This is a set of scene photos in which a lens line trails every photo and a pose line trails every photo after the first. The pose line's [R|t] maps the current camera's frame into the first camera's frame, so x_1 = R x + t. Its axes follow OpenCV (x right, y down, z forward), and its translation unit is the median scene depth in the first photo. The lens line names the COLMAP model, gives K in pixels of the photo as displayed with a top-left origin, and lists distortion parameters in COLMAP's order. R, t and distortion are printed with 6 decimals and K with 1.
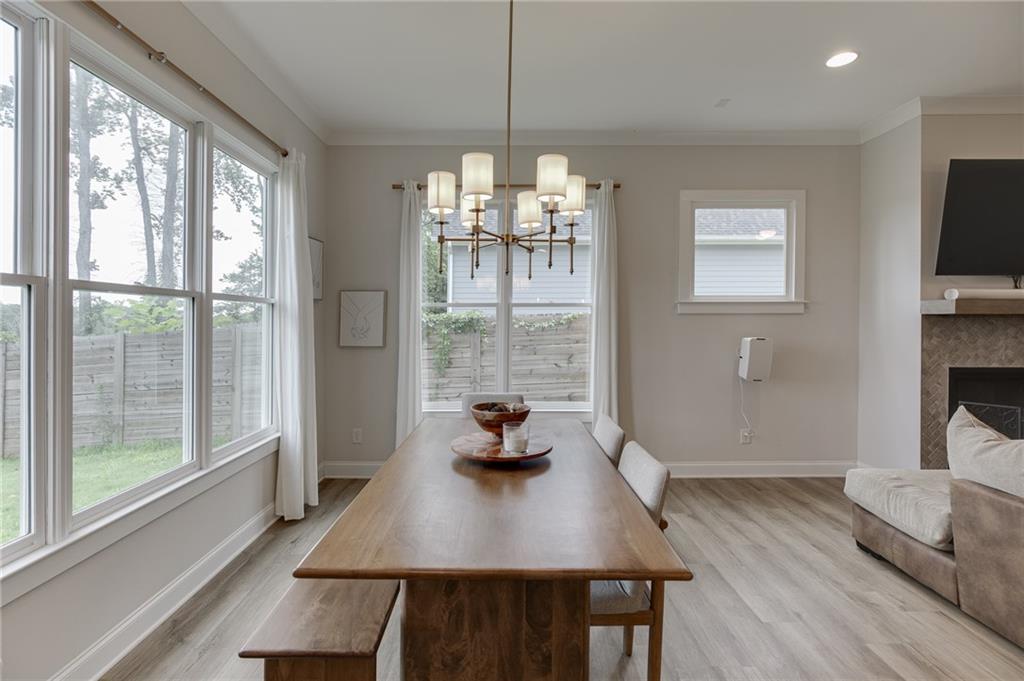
lens RADIAL K [[474.2, 0, 497.7], [0, 474.2, 324.8], [0, 0, 1]] dist [-0.020486, 0.009246]
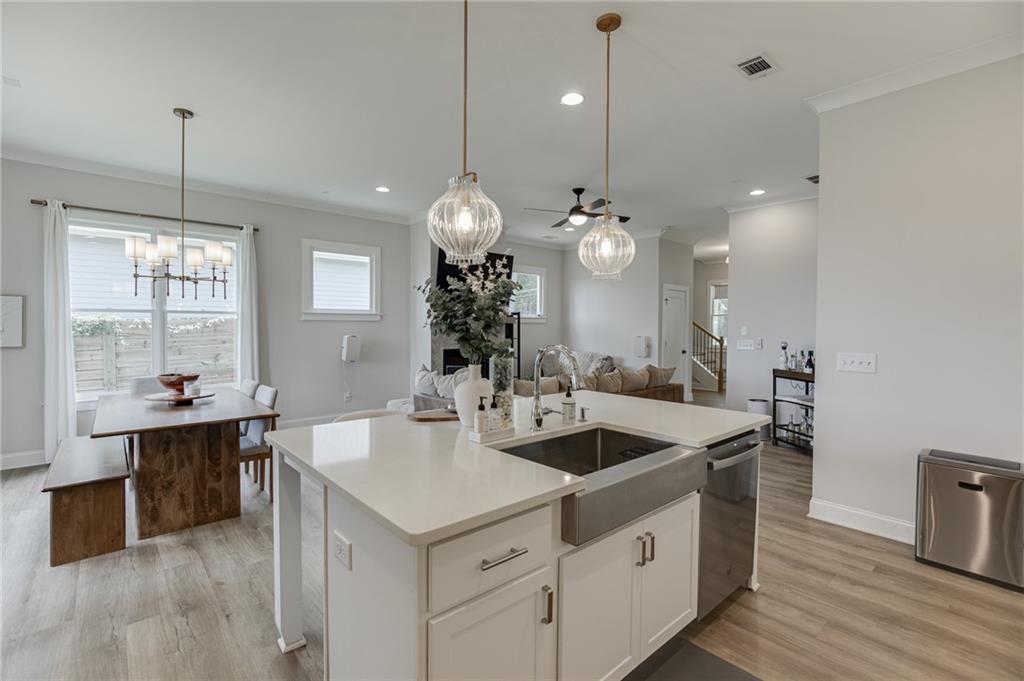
lens RADIAL K [[464.7, 0, 503.7], [0, 464.7, 344.3], [0, 0, 1]] dist [-0.002273, -0.000040]
pose [[0.754241, -0.021926, 0.656232, -0.112352], [-0.000512, 0.999422, 0.033982, 0.003155], [-0.656598, -0.025967, 0.753794, -0.560659]]
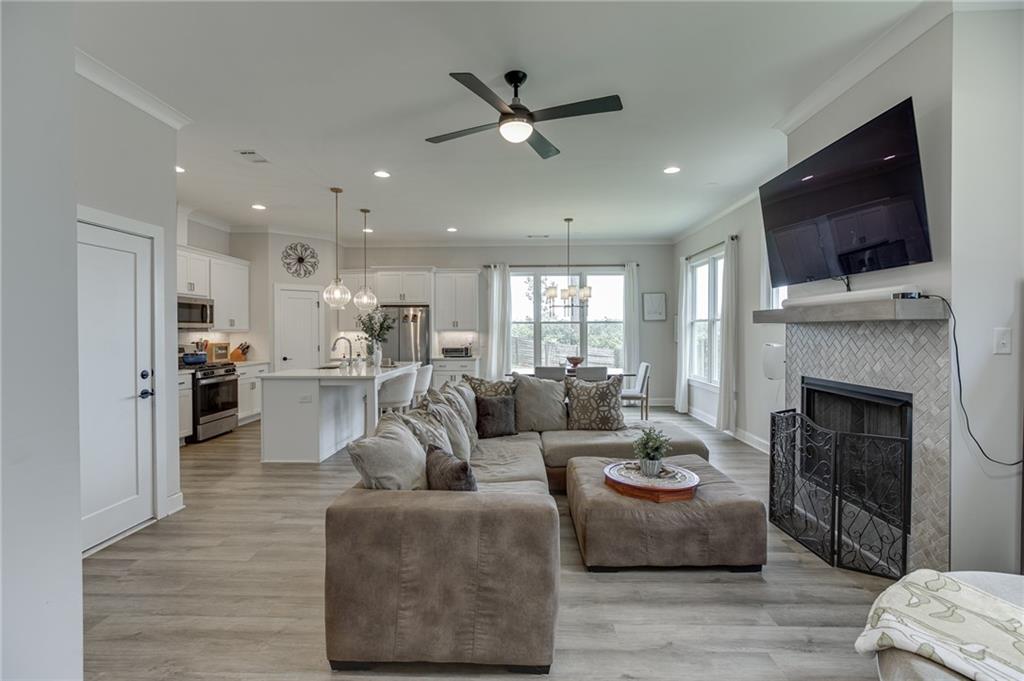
lens RADIAL K [[462.2, 0, 510.4], [0, 462.2, 333.0], [0, 0, 1]] dist [-0.016725, 0.007301]
pose [[-0.024217, 0.005602, -0.999691, 1.718134], [-0.005660, 0.999968, 0.005741, -0.002431], [0.999691, 0.005798, -0.024184, 0.350912]]
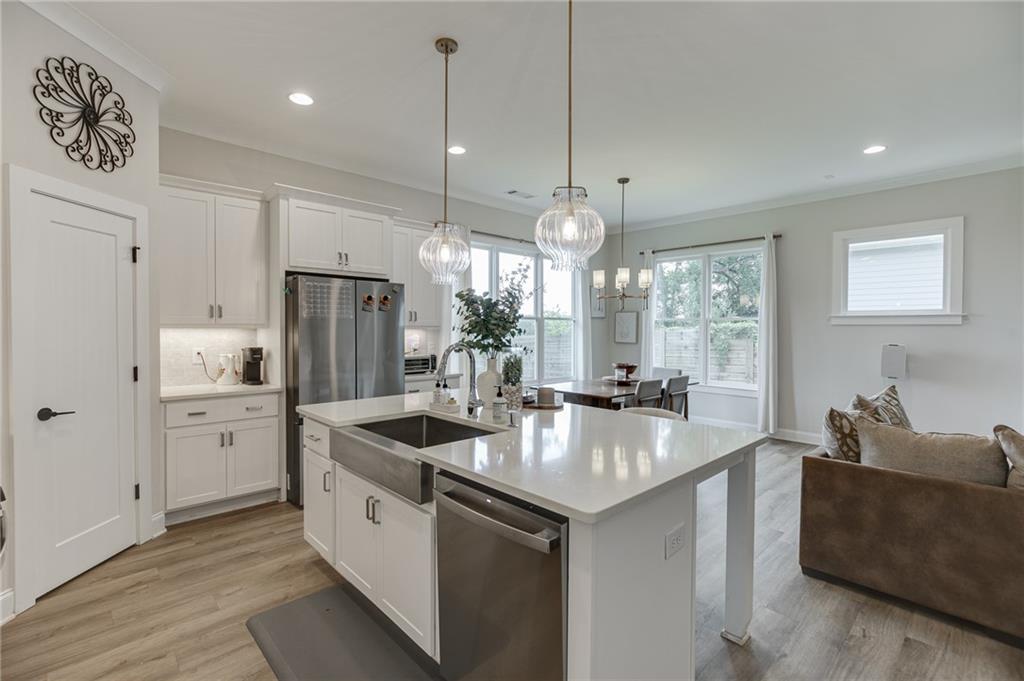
lens RADIAL K [[462.2, 0, 510.4], [0, 462.2, 333.0], [0, 0, 1]] dist [-0.016725, 0.007301]
pose [[0.692221, 0.012137, -0.721583, 0.713223], [-0.012173, 0.999913, 0.005141, 0.004551], [0.721583, 0.005226, 0.692308, -0.573476]]
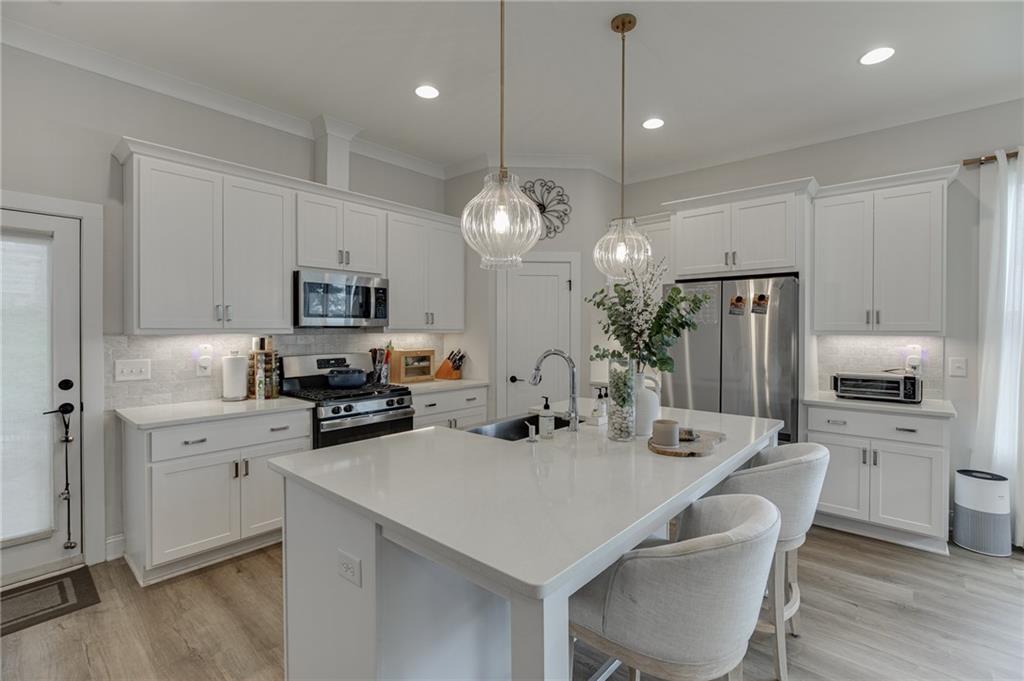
lens RADIAL K [[462.2, 0, 510.4], [0, 462.2, 333.0], [0, 0, 1]] dist [-0.016725, 0.007301]
pose [[-0.654801, 0.005030, -0.755785, 0.719283], [-0.008258, 0.999871, 0.013810, -0.007019], [0.755756, 0.015284, -0.654675, 0.106909]]
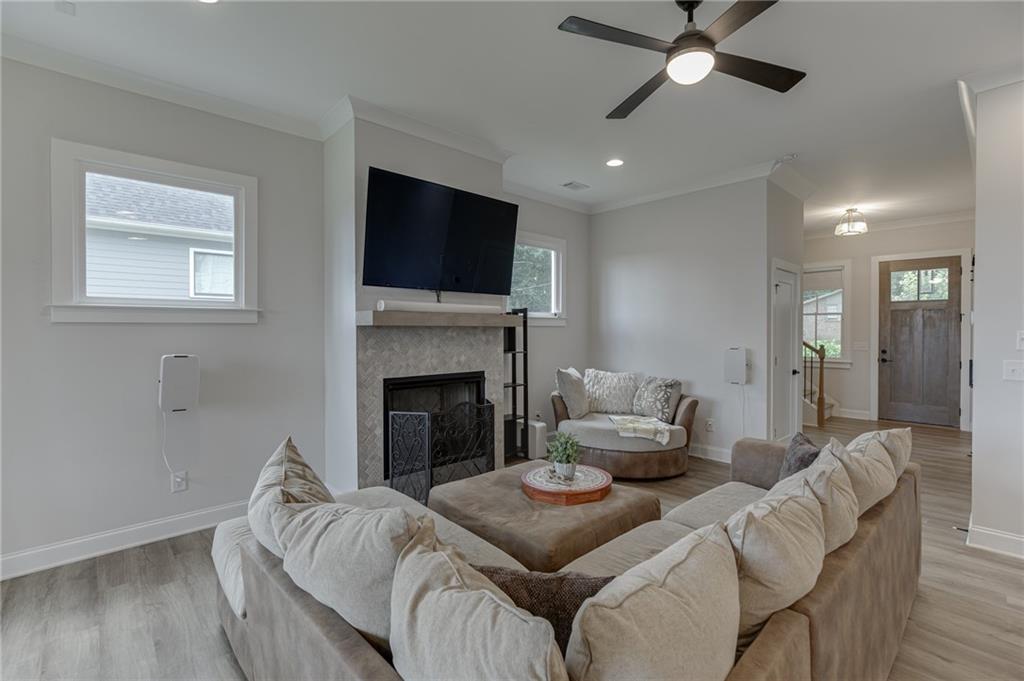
lens RADIAL K [[462.2, 0, 510.4], [0, 462.2, 333.0], [0, 0, 1]] dist [-0.016725, 0.007301]
pose [[0.732155, -0.005183, 0.681119, 0.430046], [0.004319, 0.999986, 0.002966, -0.007414], [-0.681125, 0.000770, 0.732167, 0.081897]]
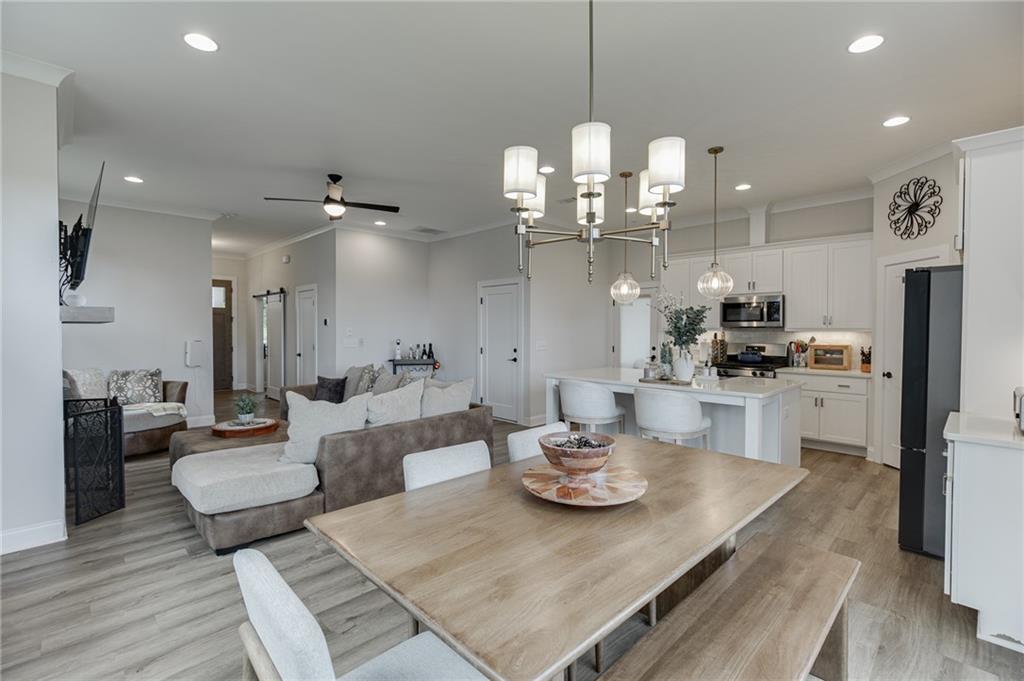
lens RADIAL K [[462.2, 0, 510.4], [0, 462.2, 333.0], [0, 0, 1]] dist [-0.016725, 0.007301]
pose [[-0.707275, -0.008232, 0.706891, -0.245270], [0.002288, 0.999900, 0.013933, -0.007250], [-0.706935, 0.011472, -0.707185, 0.888911]]
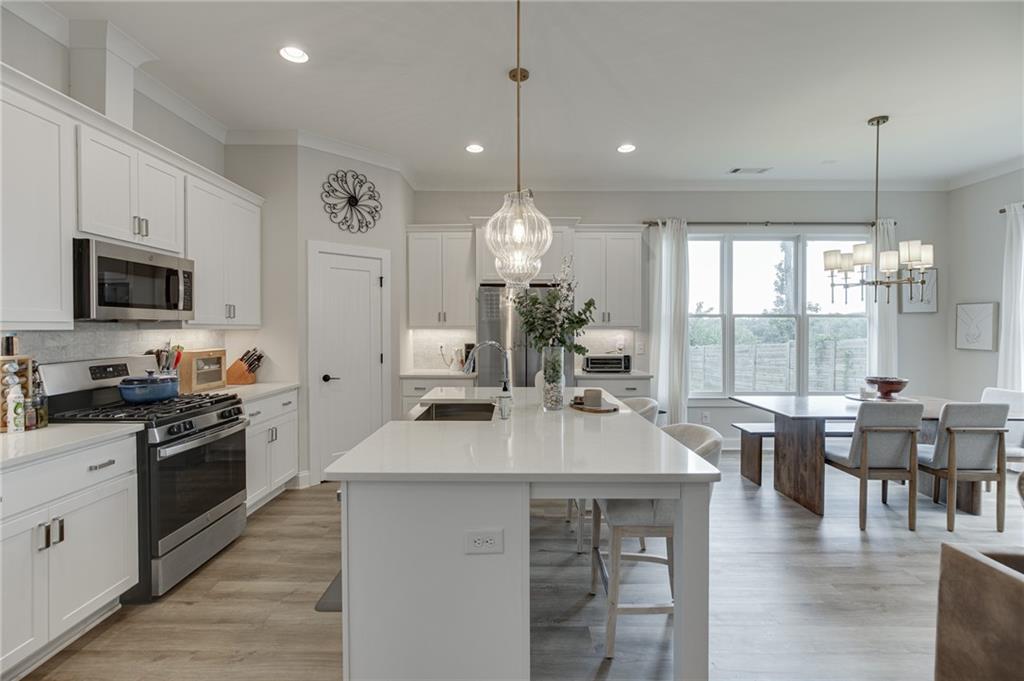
lens RADIAL K [[462.2, 0, 510.4], [0, 462.2, 333.0], [0, 0, 1]] dist [-0.016725, 0.007301]
pose [[0.000650, 0.012227, -0.999925, 0.910526], [-0.009493, 0.999880, 0.012221, 0.000822], [0.999955, 0.009485, 0.000766, -0.192391]]
